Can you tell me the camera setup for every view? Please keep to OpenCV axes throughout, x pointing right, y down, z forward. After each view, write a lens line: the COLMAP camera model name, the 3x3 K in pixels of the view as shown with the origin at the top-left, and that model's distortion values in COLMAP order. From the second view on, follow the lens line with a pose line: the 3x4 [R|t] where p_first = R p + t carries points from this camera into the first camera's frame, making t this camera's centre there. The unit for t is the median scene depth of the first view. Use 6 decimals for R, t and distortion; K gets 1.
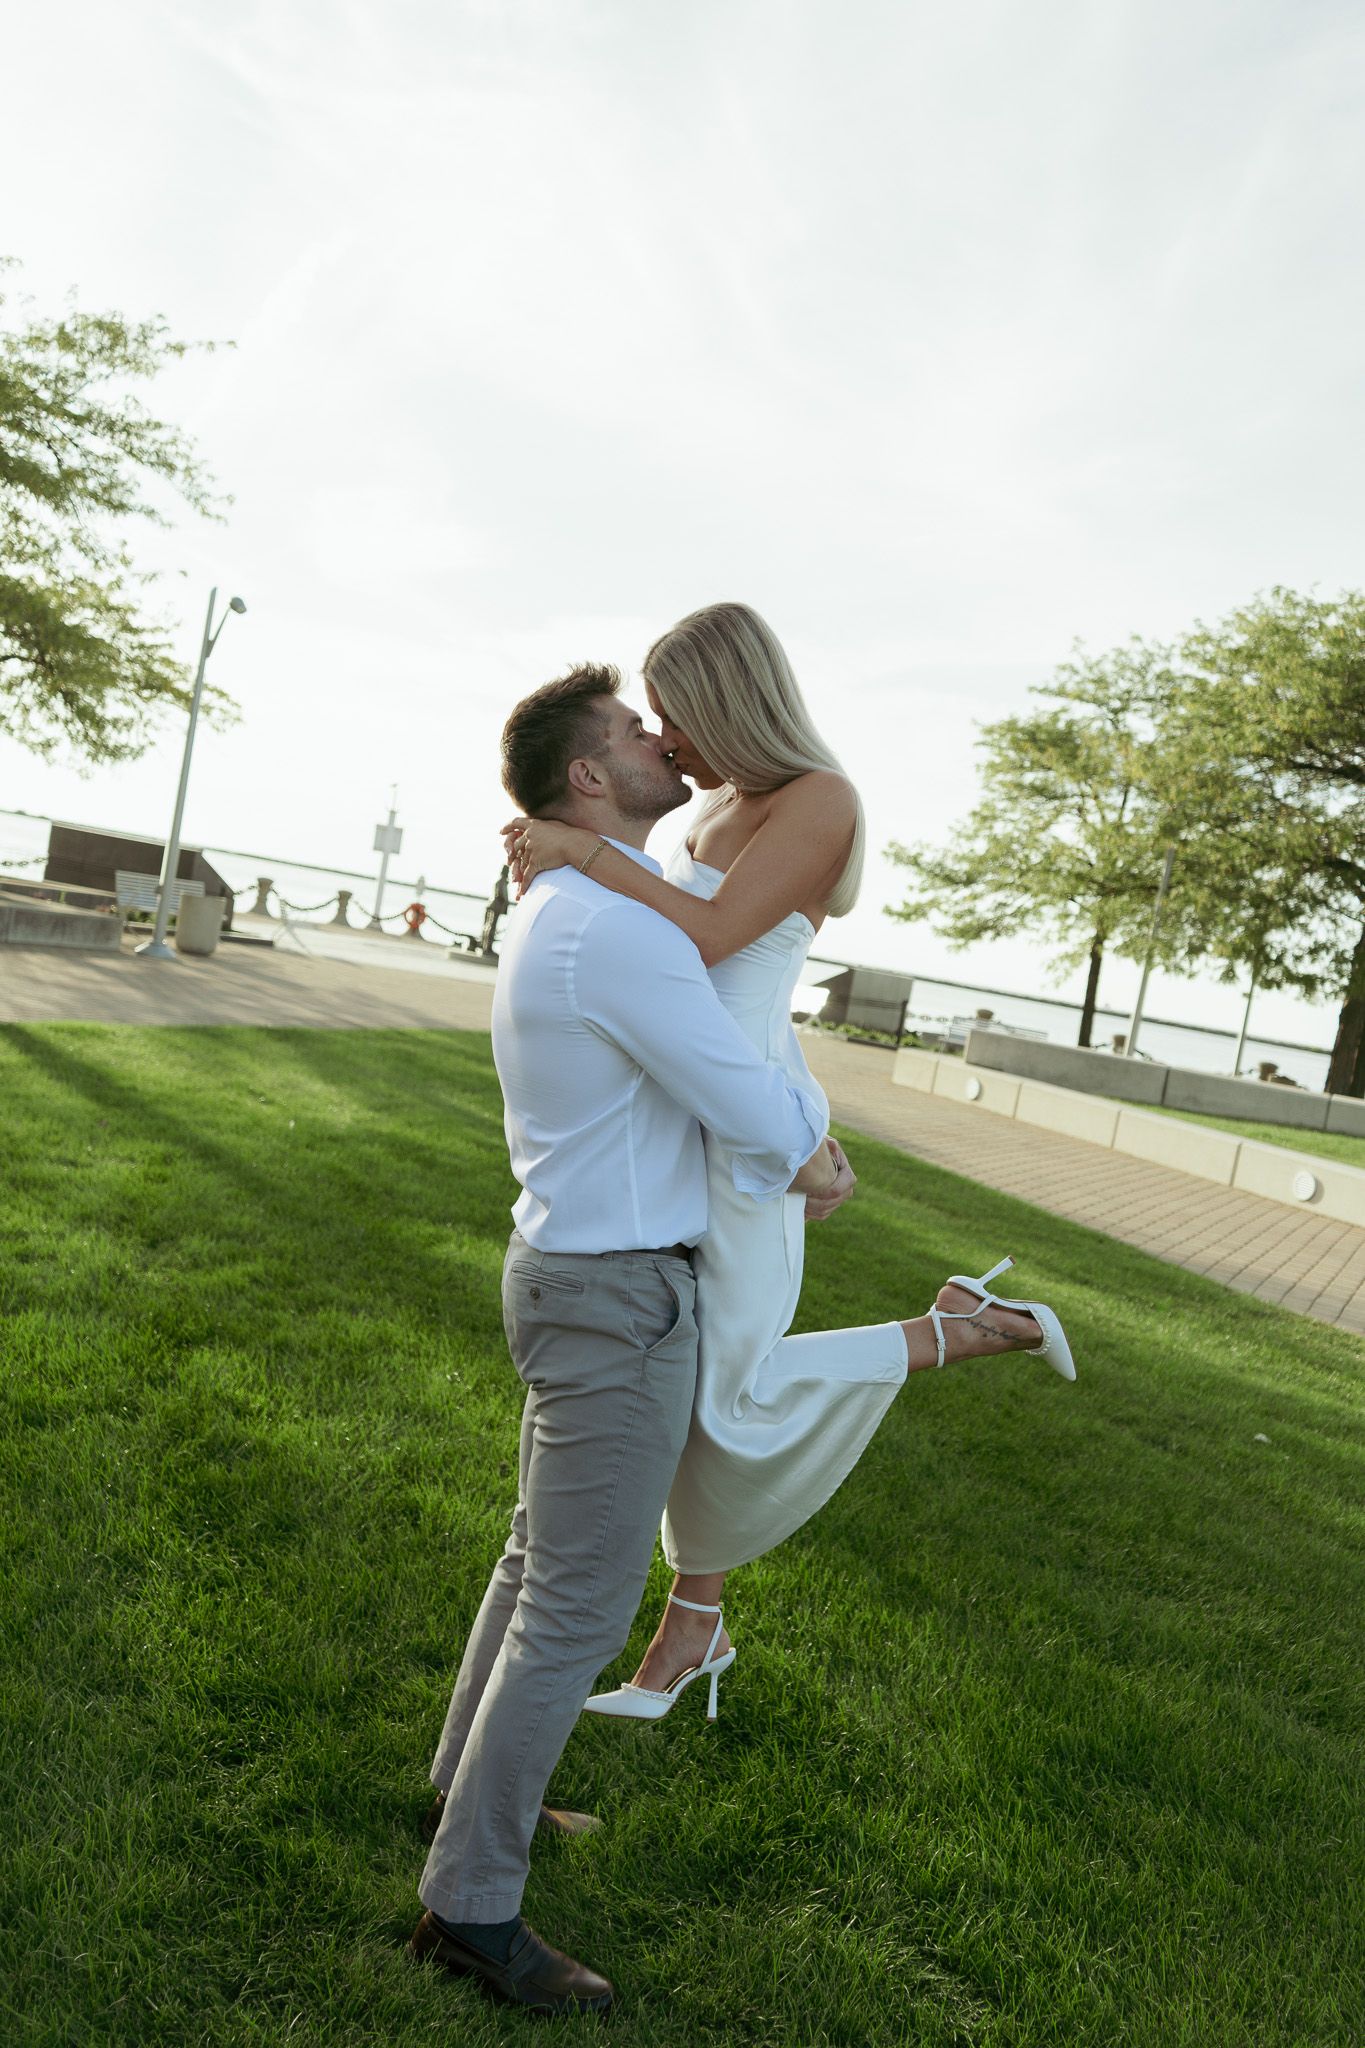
lens RADIAL K [[1648.8, 0, 683.1], [0, 1648.8, 1015.9], [0, 0, 1]] dist [-0.053482, 0.000805]
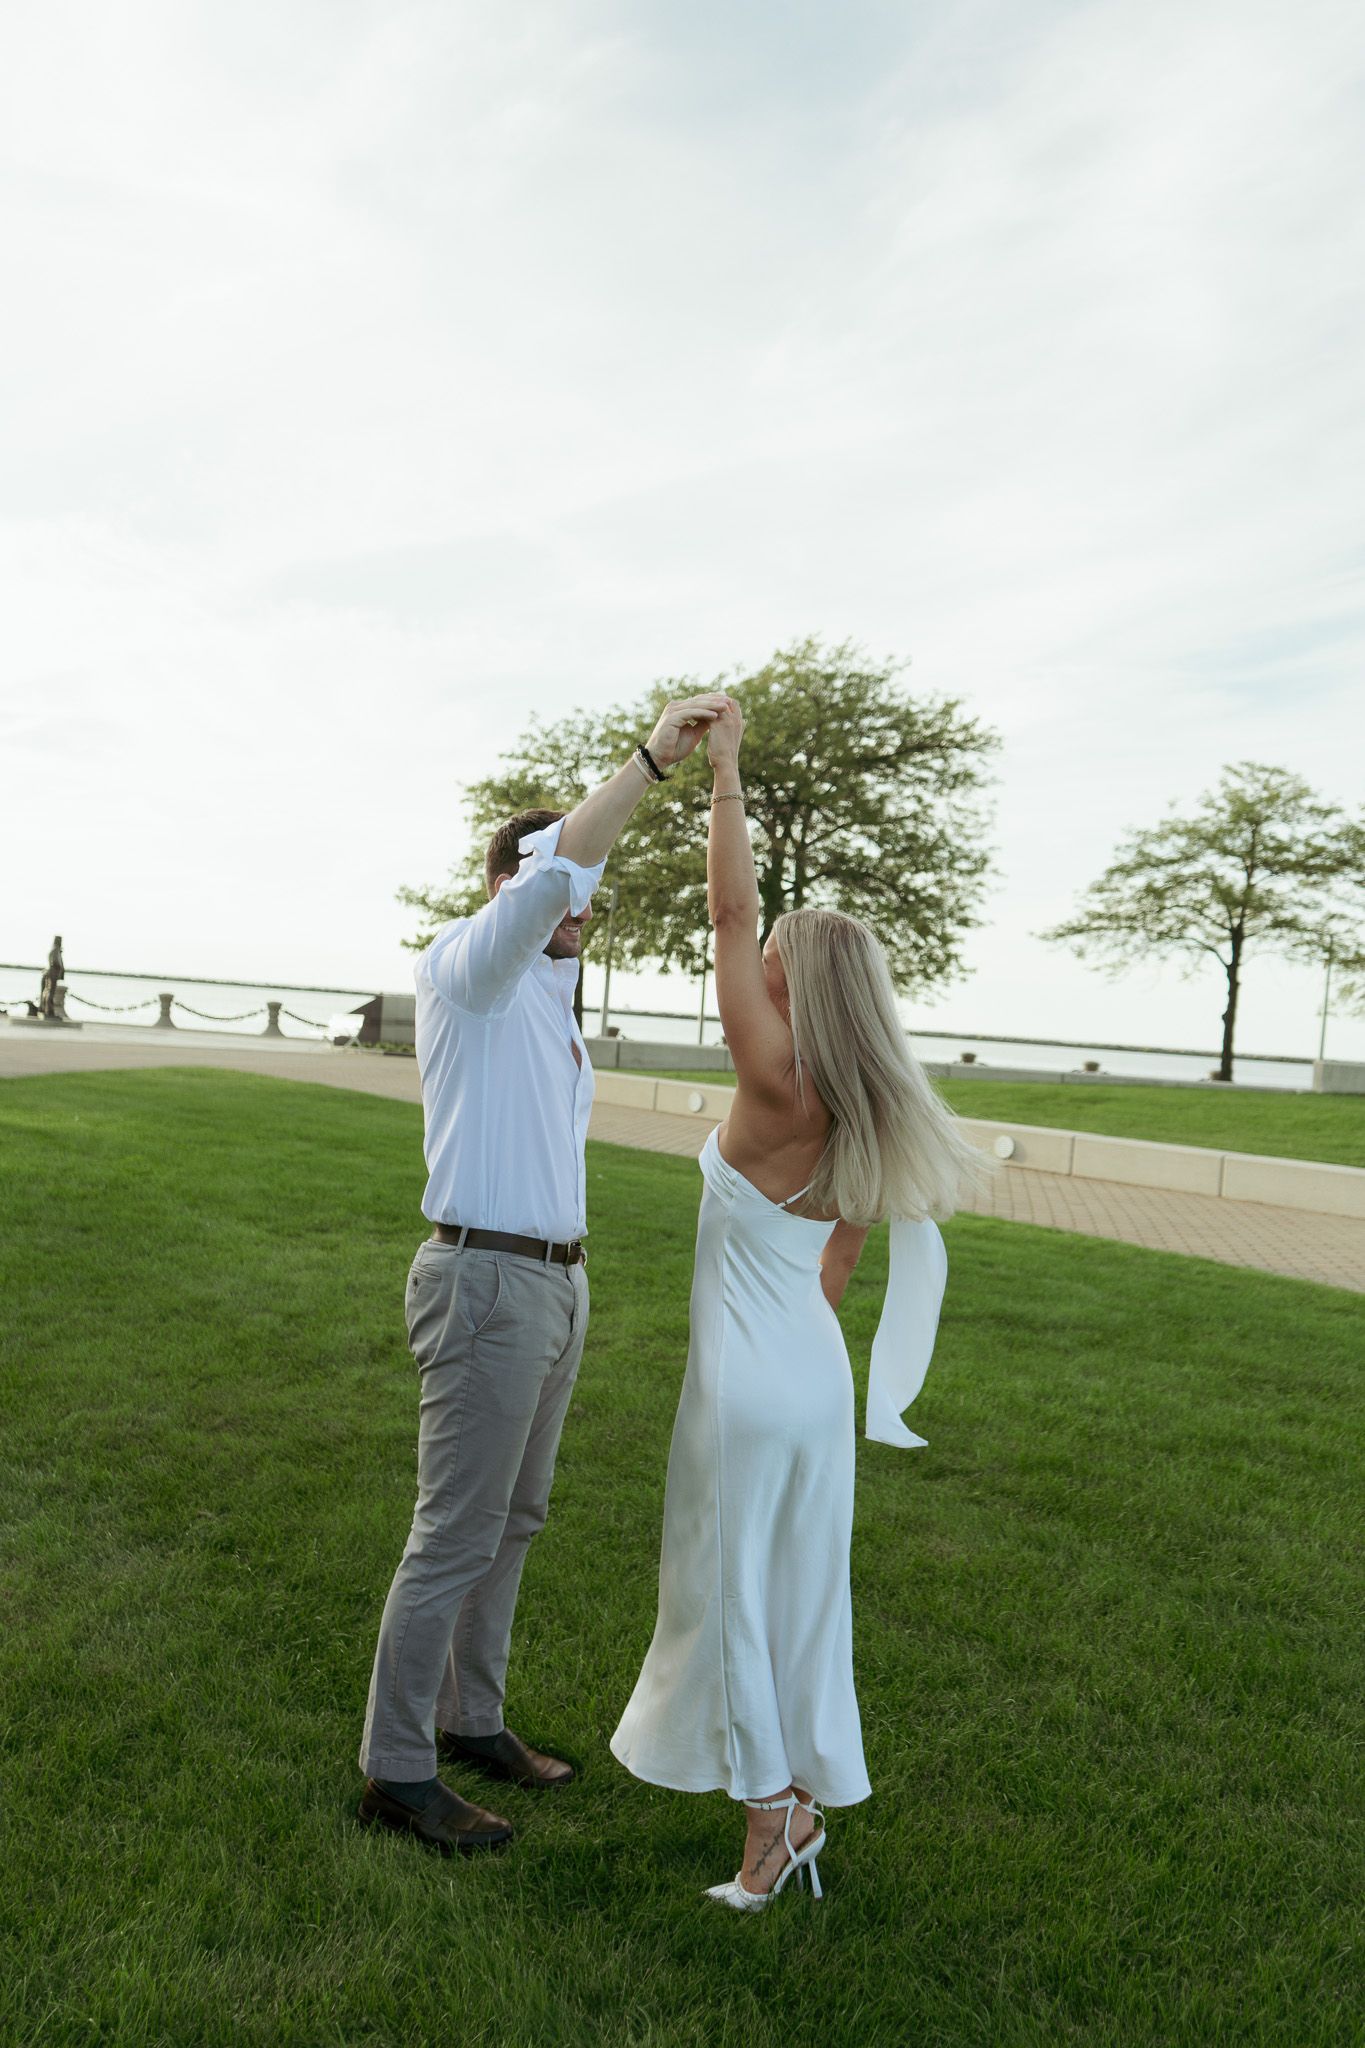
lens RADIAL K [[1648.8, 0, 681.7], [0, 1648.8, 1020.5], [0, 0, 1]] dist [-0.053482, 0.000805]
pose [[0.954078, -0.108848, 0.279083, -0.025292], [0.111932, 0.993704, 0.004910, 0.008465], [-0.277860, 0.026554, 0.960254, -0.216828]]
